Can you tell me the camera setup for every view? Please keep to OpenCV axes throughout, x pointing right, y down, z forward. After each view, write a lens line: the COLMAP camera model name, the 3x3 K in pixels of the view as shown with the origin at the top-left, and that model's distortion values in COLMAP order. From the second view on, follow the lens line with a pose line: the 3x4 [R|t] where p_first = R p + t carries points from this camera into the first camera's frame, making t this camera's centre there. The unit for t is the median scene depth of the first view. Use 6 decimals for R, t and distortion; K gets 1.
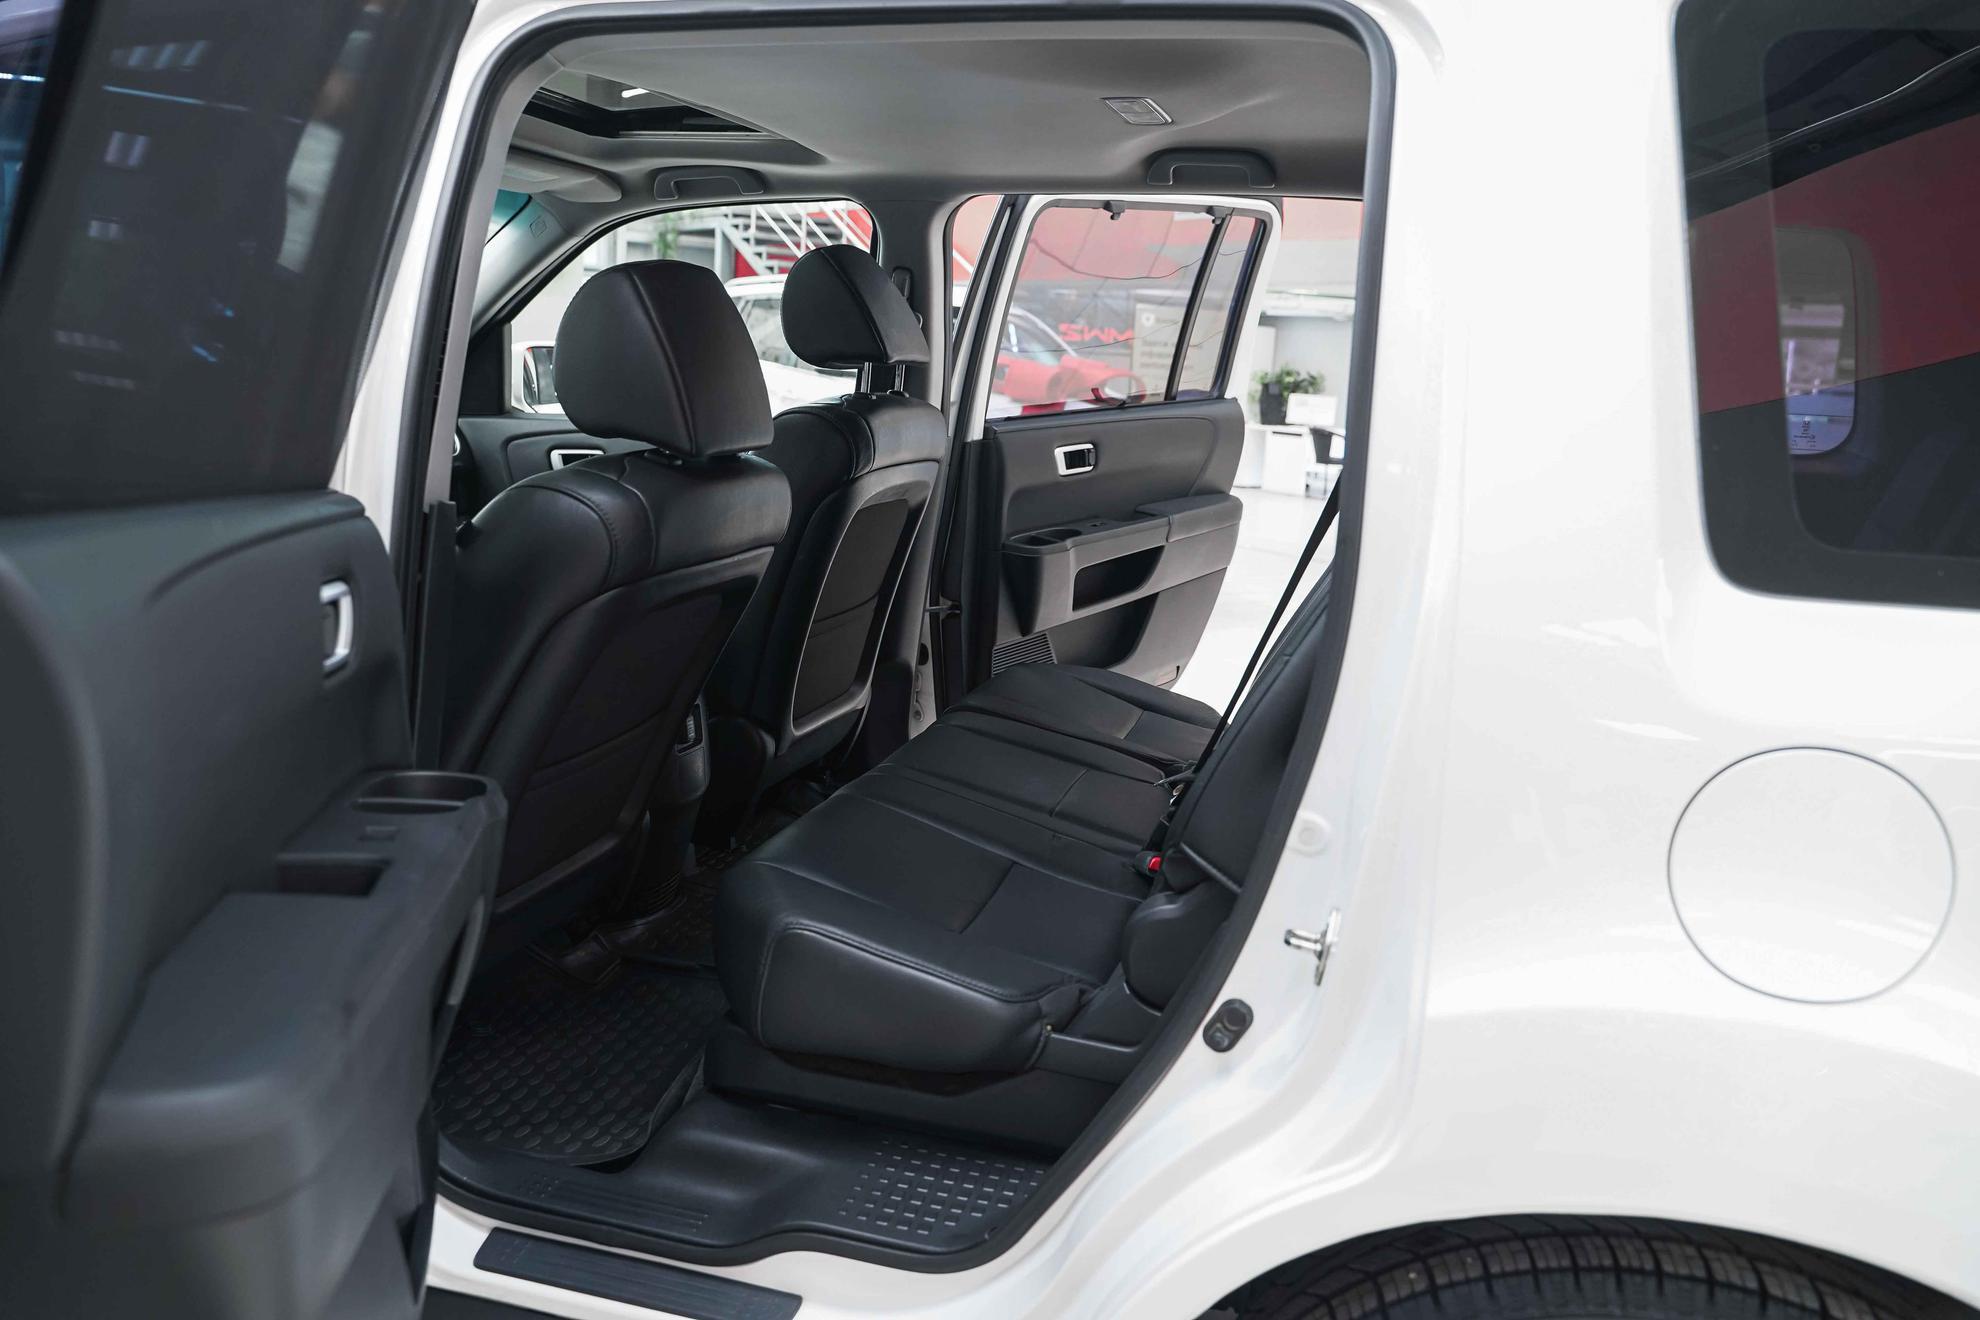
lens RADIAL K [[1612.5, 0, 990.0], [0, 1612.5, 660.0], [0, 0, 1]] dist [-0.005773, 0.007769]
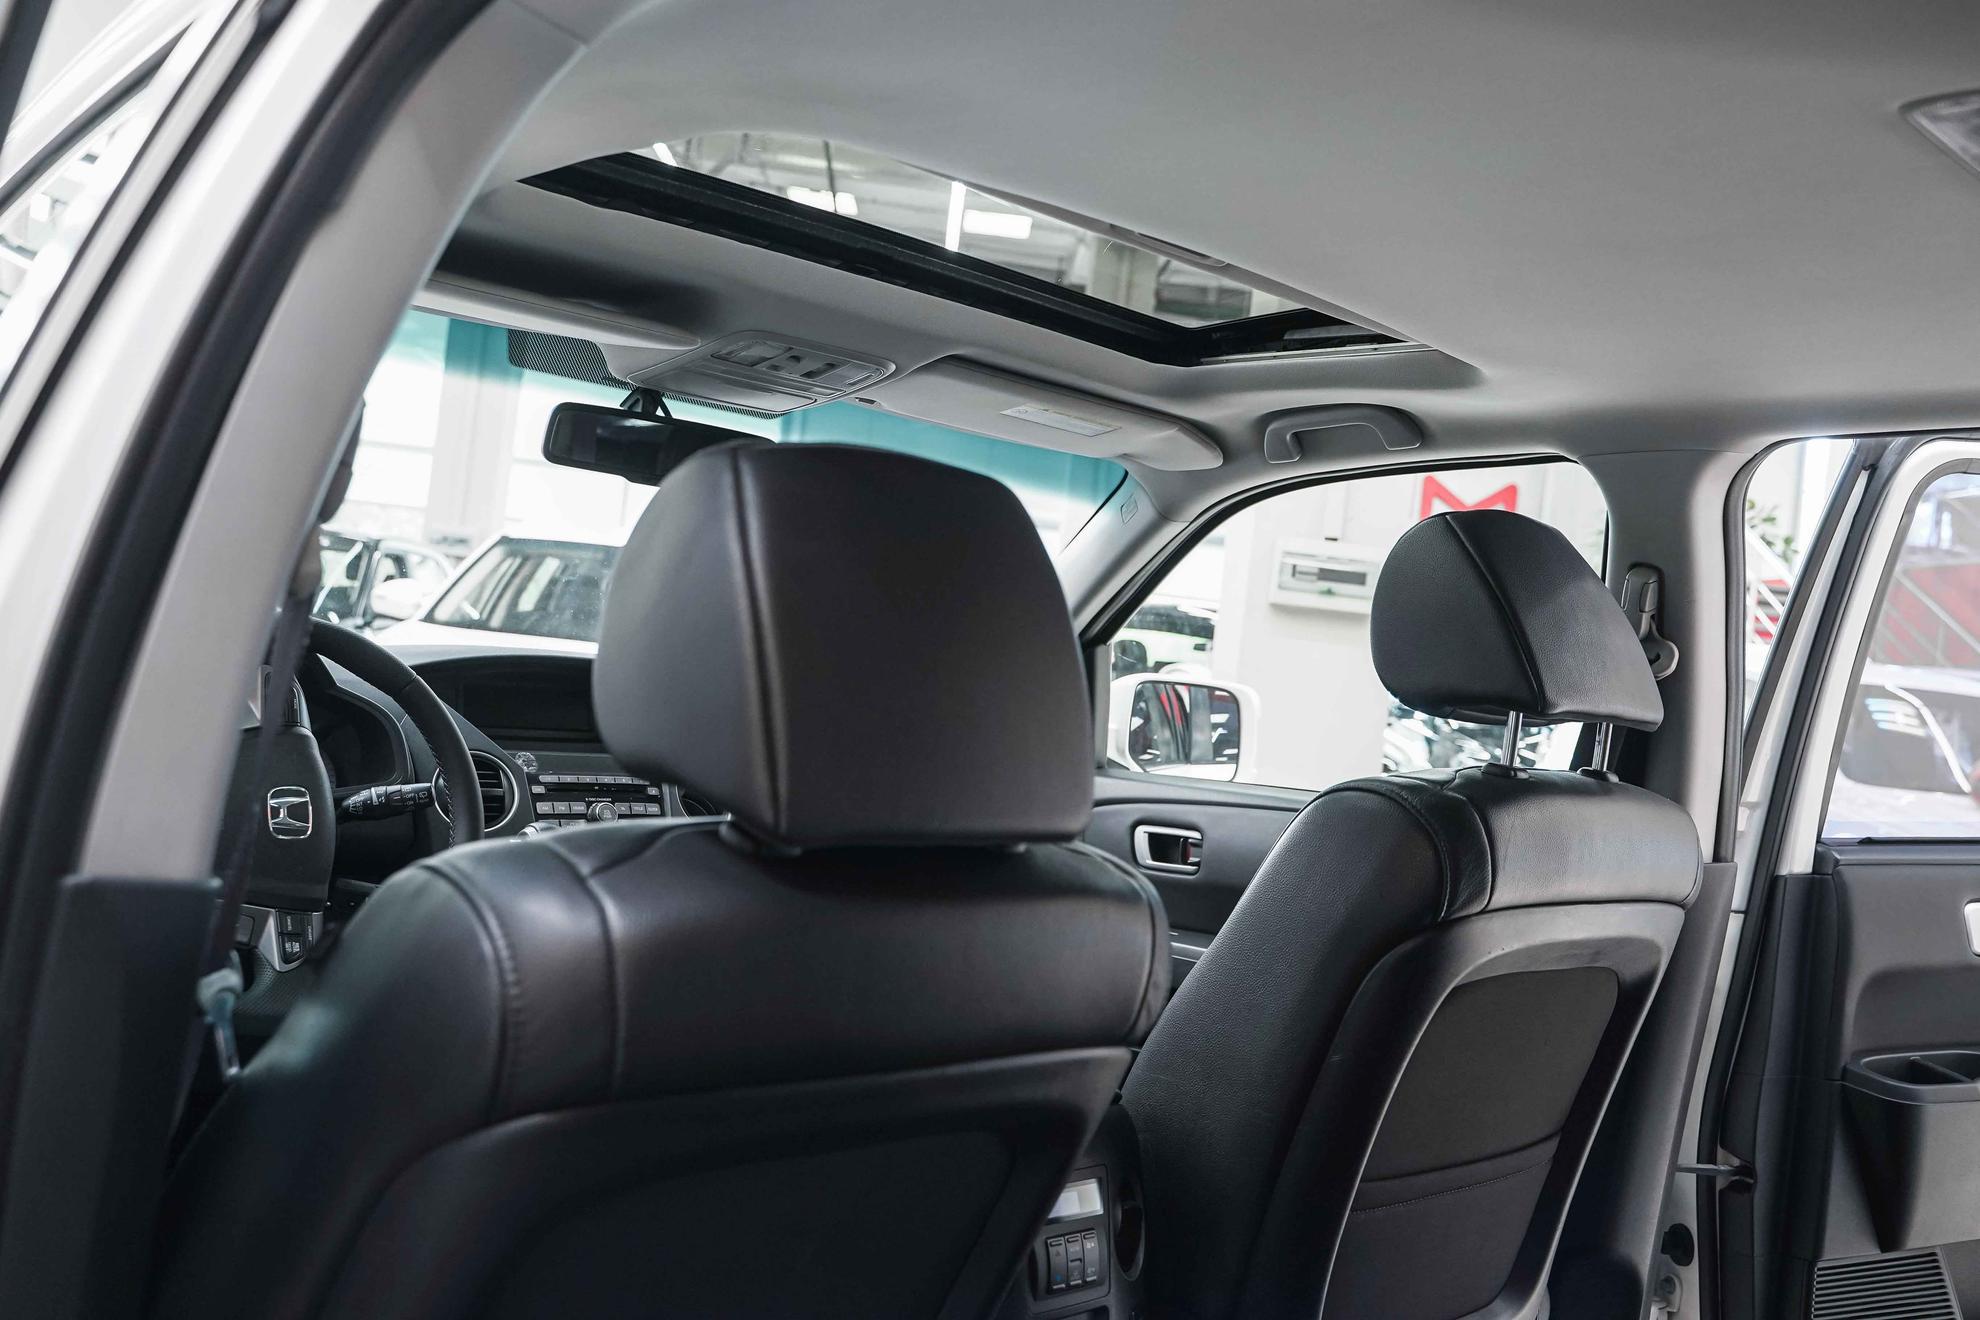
lens RADIAL K [[1754.9, 0, 991.2], [0, 1754.9, 605.3], [0, 0, 1]] dist [-0.008429, -0.005799]
pose [[0.851137, 0.022944, -0.524443, 0.074426], [-0.157985, 0.963922, -0.214229, -0.055302], [0.500607, 0.265192, 0.824054, 0.357913]]
